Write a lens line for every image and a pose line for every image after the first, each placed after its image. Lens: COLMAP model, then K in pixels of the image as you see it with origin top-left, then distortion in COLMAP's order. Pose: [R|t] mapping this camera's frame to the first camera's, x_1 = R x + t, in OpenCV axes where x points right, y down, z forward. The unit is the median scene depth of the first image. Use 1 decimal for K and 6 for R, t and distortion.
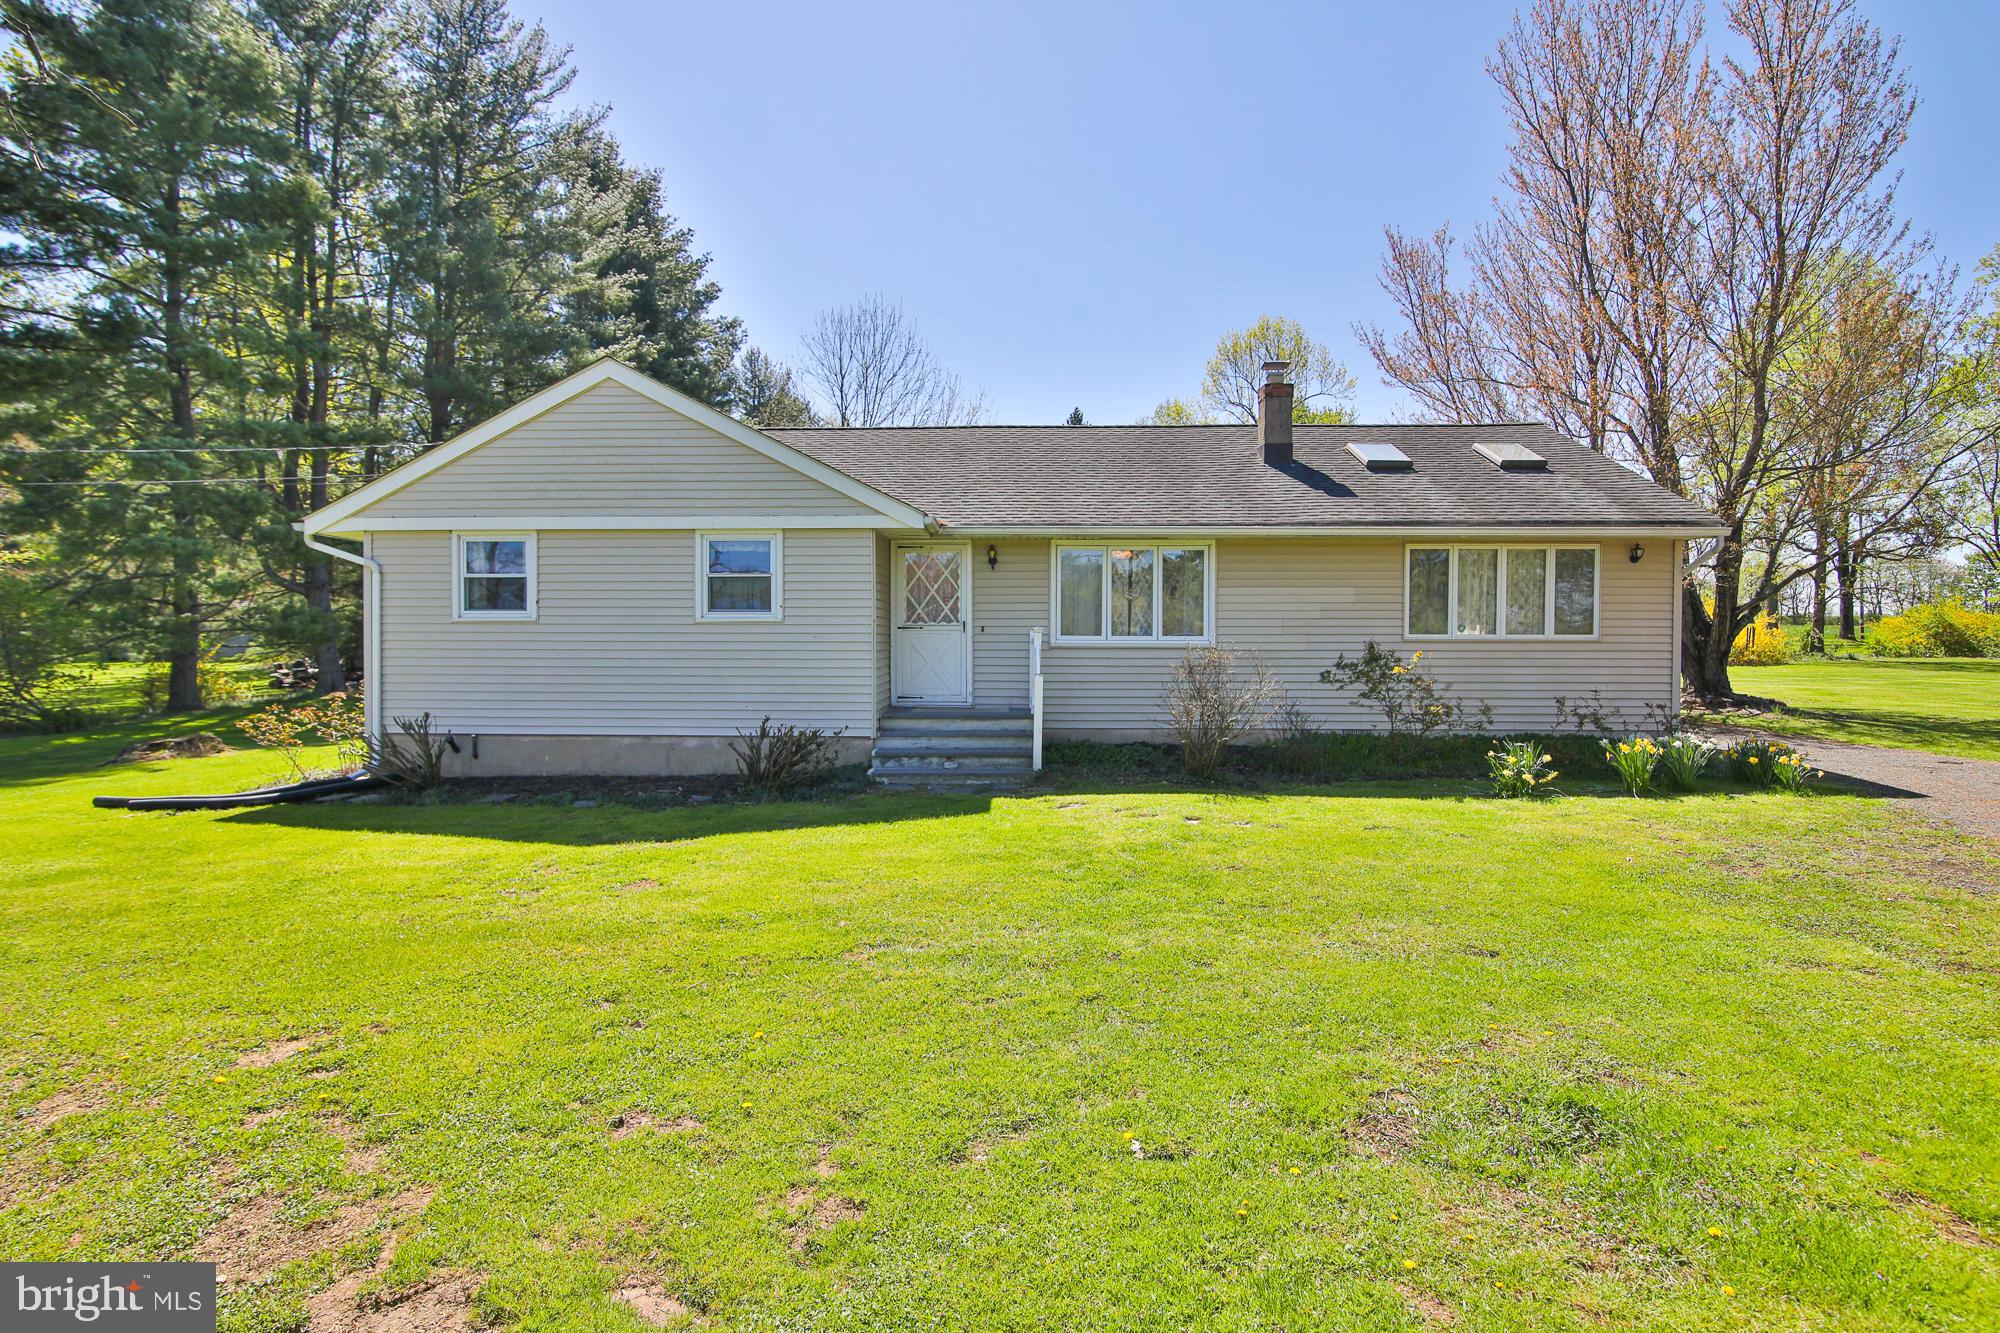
lens RADIAL K [[986.2, 0, 987.0], [0, 986.2, 670.1], [0, 0, 1]] dist [-0.020281, 0.001182]
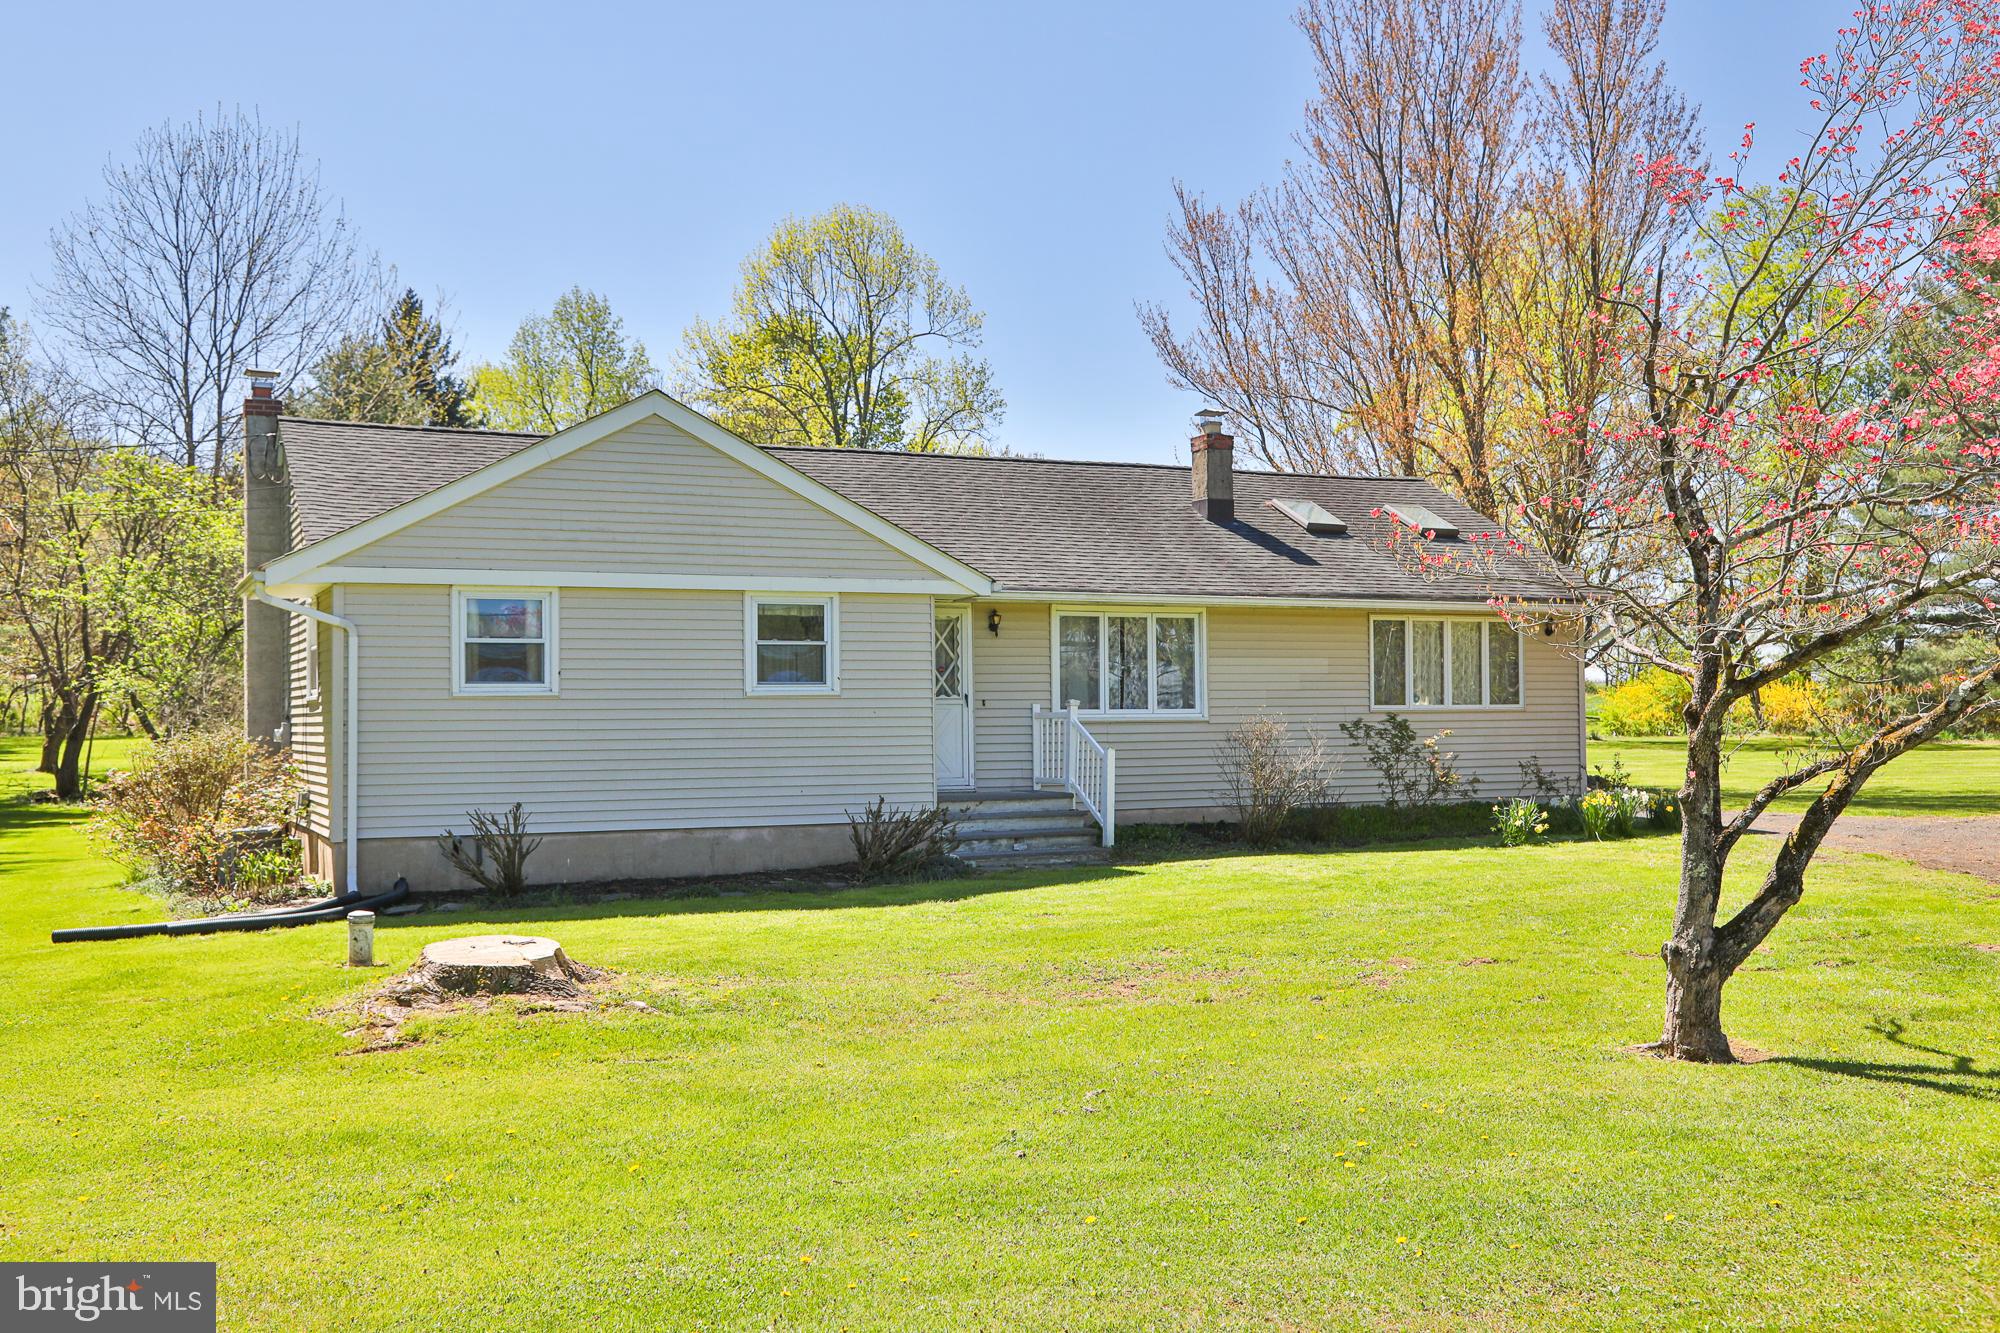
lens RADIAL K [[2088.8, 0, 1000.6], [0, 2088.8, 766.1], [0, 0, 1]] dist [-0.008599, 0.016372]
pose [[0.881015, -0.020307, 0.472653, -0.911557], [0.027531, 0.999586, -0.008370, 0.032549], [-0.472287, 0.020387, 0.881209, -0.691699]]
